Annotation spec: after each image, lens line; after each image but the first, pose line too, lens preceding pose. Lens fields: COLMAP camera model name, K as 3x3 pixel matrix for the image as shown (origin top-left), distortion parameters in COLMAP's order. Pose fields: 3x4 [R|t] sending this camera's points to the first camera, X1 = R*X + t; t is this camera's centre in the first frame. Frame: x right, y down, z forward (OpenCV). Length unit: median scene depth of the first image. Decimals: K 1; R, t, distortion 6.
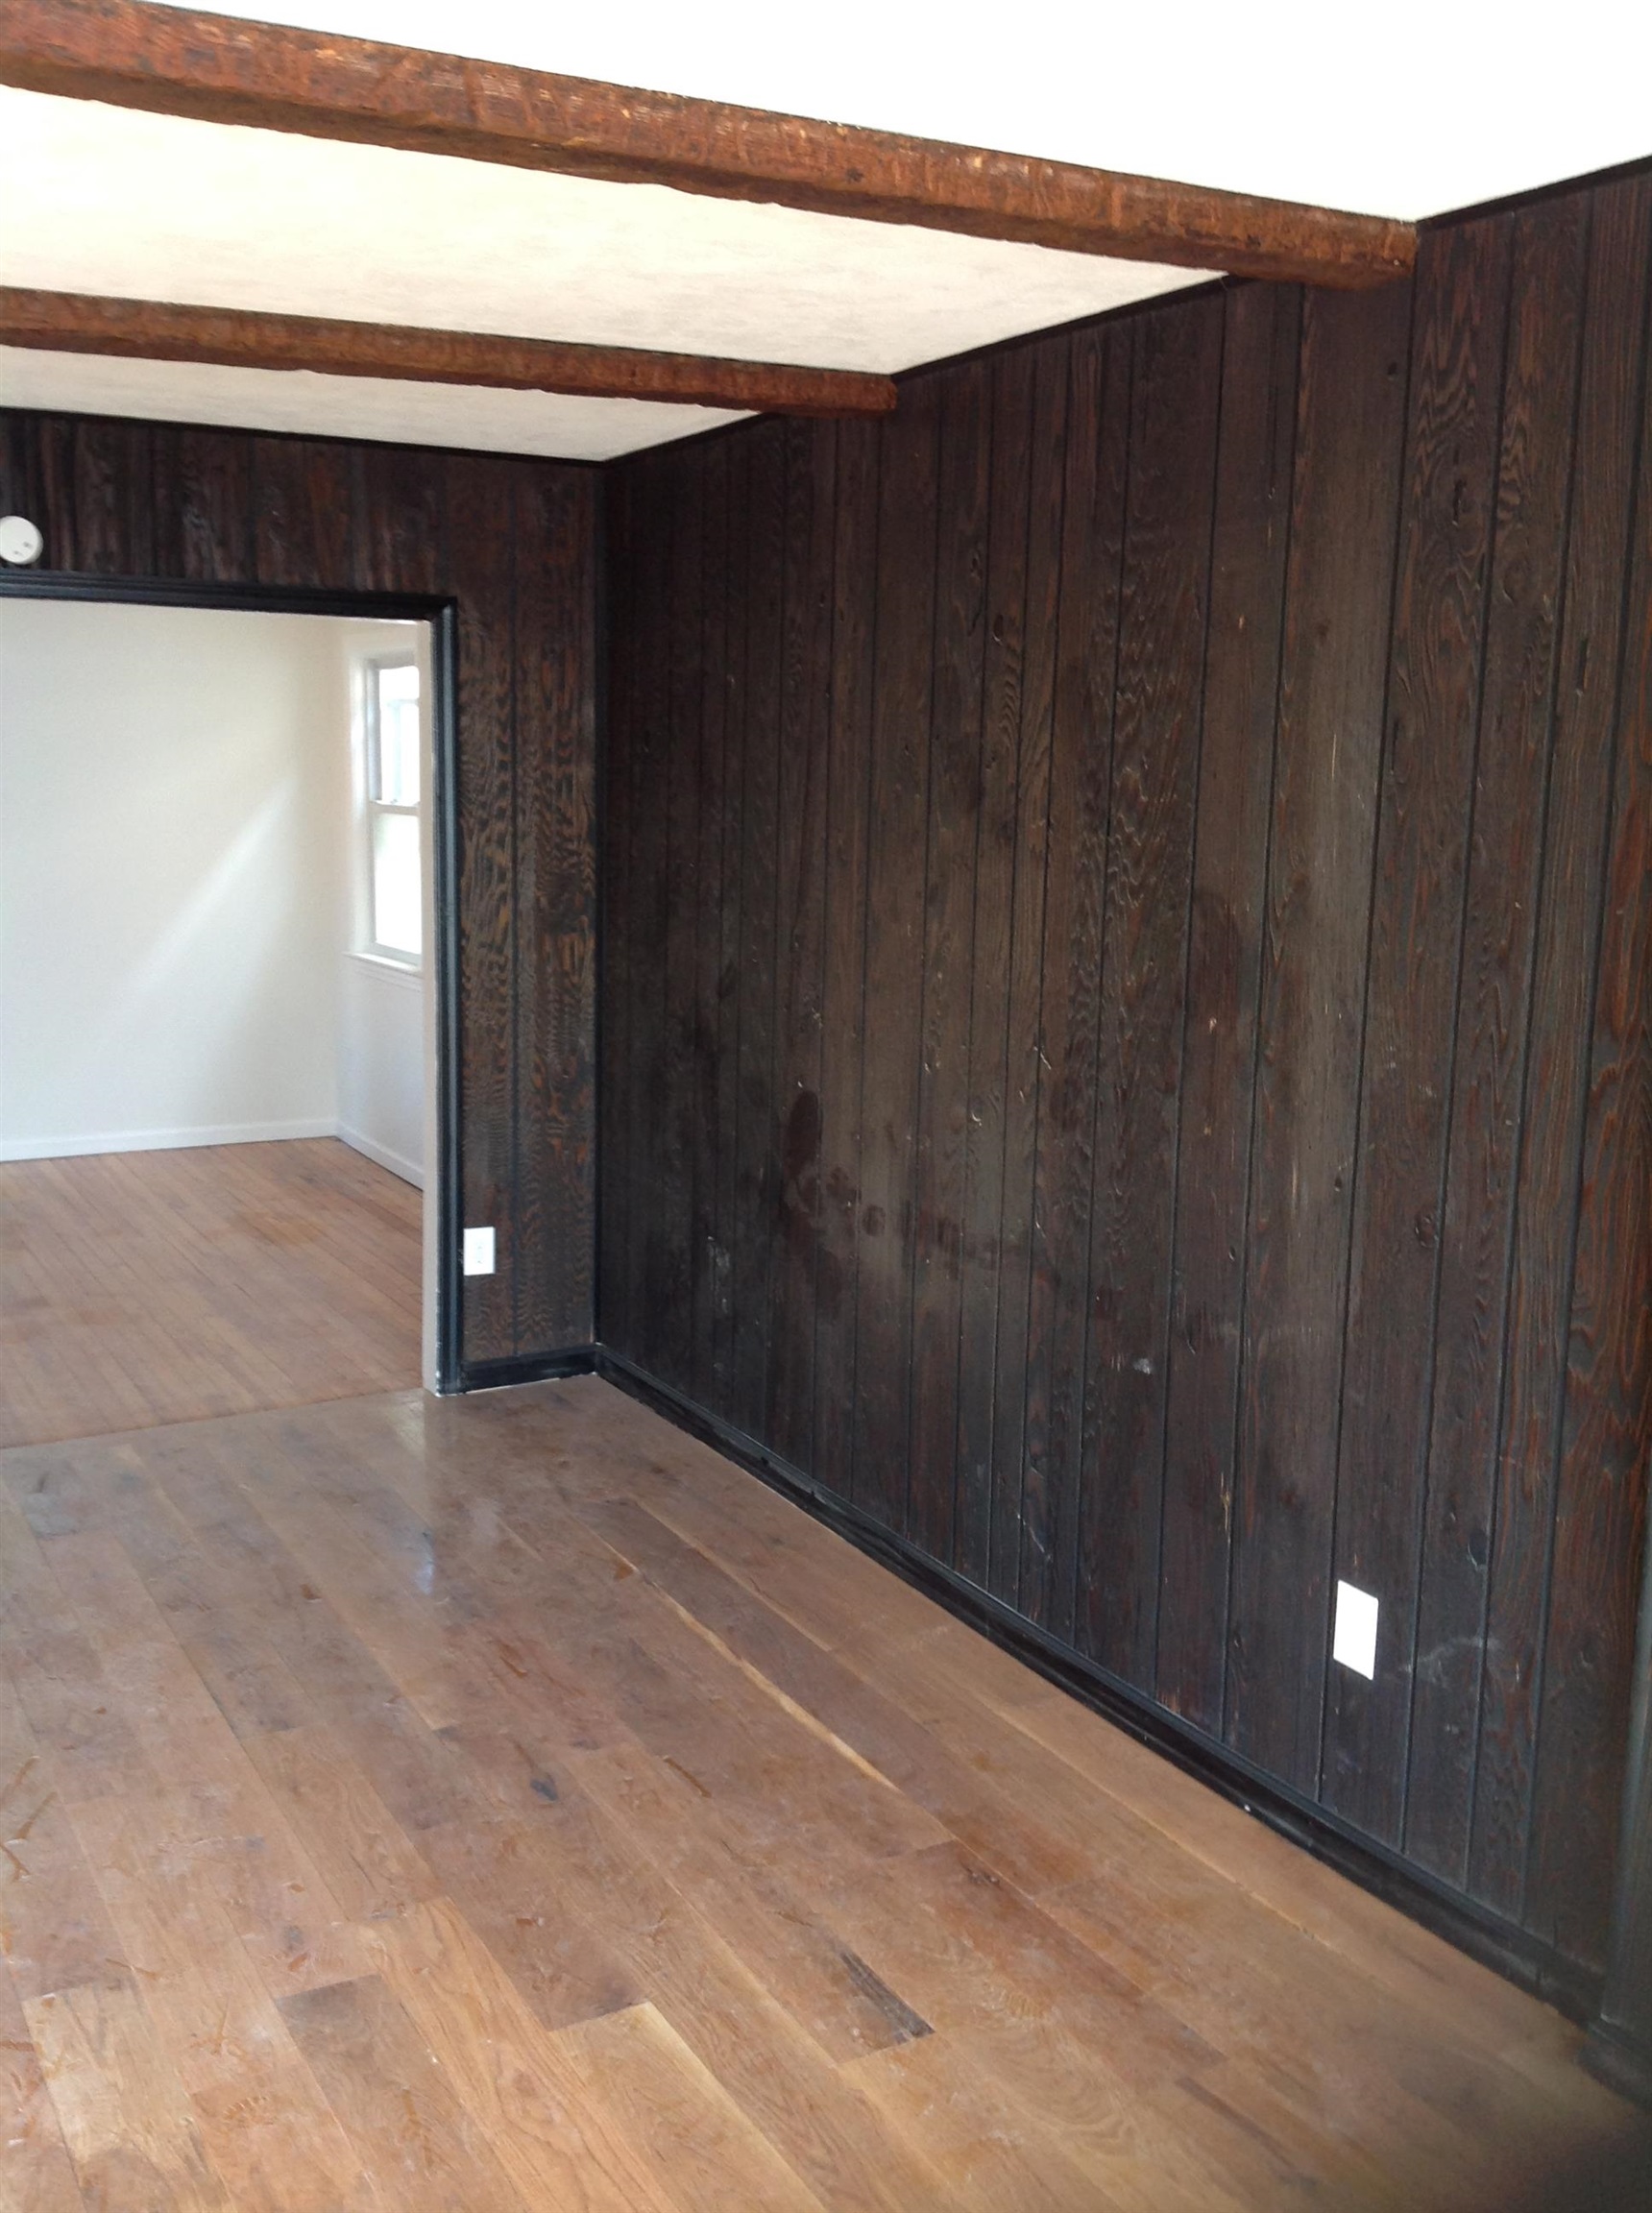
lens RADIAL K [[2151.6, 0, 827.0], [0, 2151.6, 1090.6], [0, 0, 1]] dist [0.129873, -0.285518]
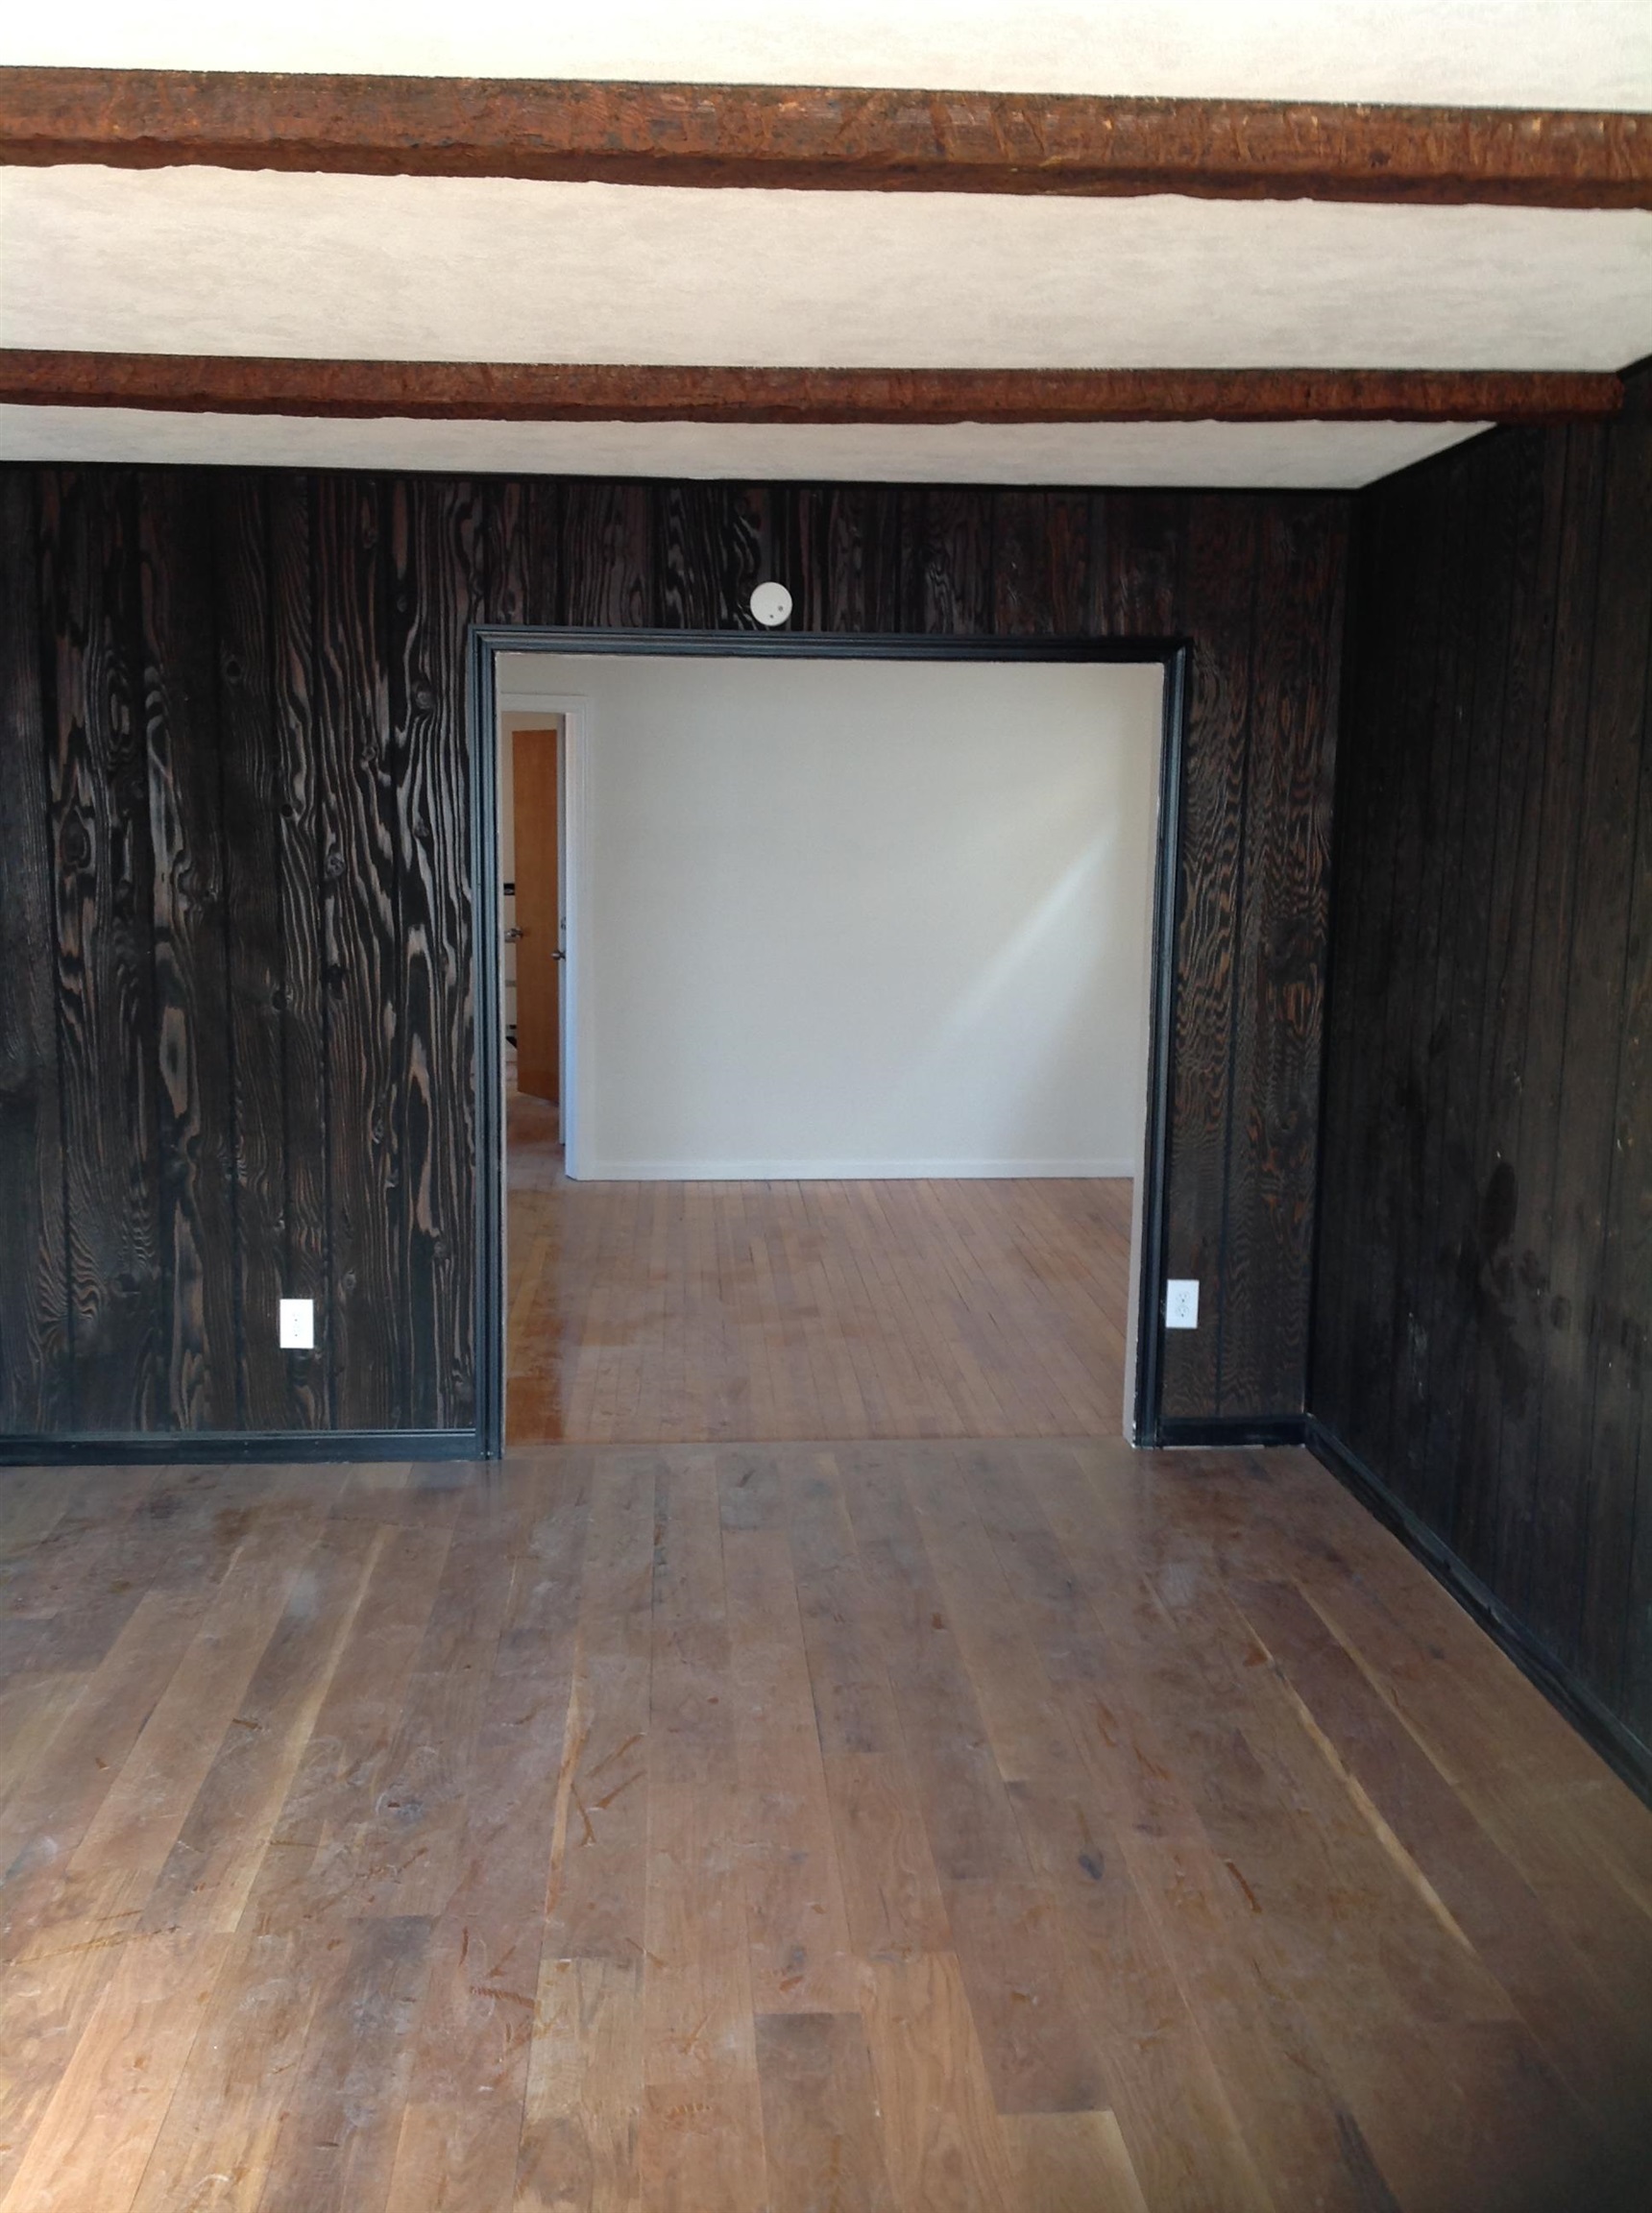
lens RADIAL K [[2150.0, 0, 821.8], [0, 2150.0, 1081.5], [0, 0, 1]] dist [0.131793, -0.326199]
pose [[0.898851, 0.051974, -0.435162, 0.139836], [-0.063280, 0.997929, -0.011521, -0.005437], [0.433662, 0.037892, 0.900278, 0.059632]]
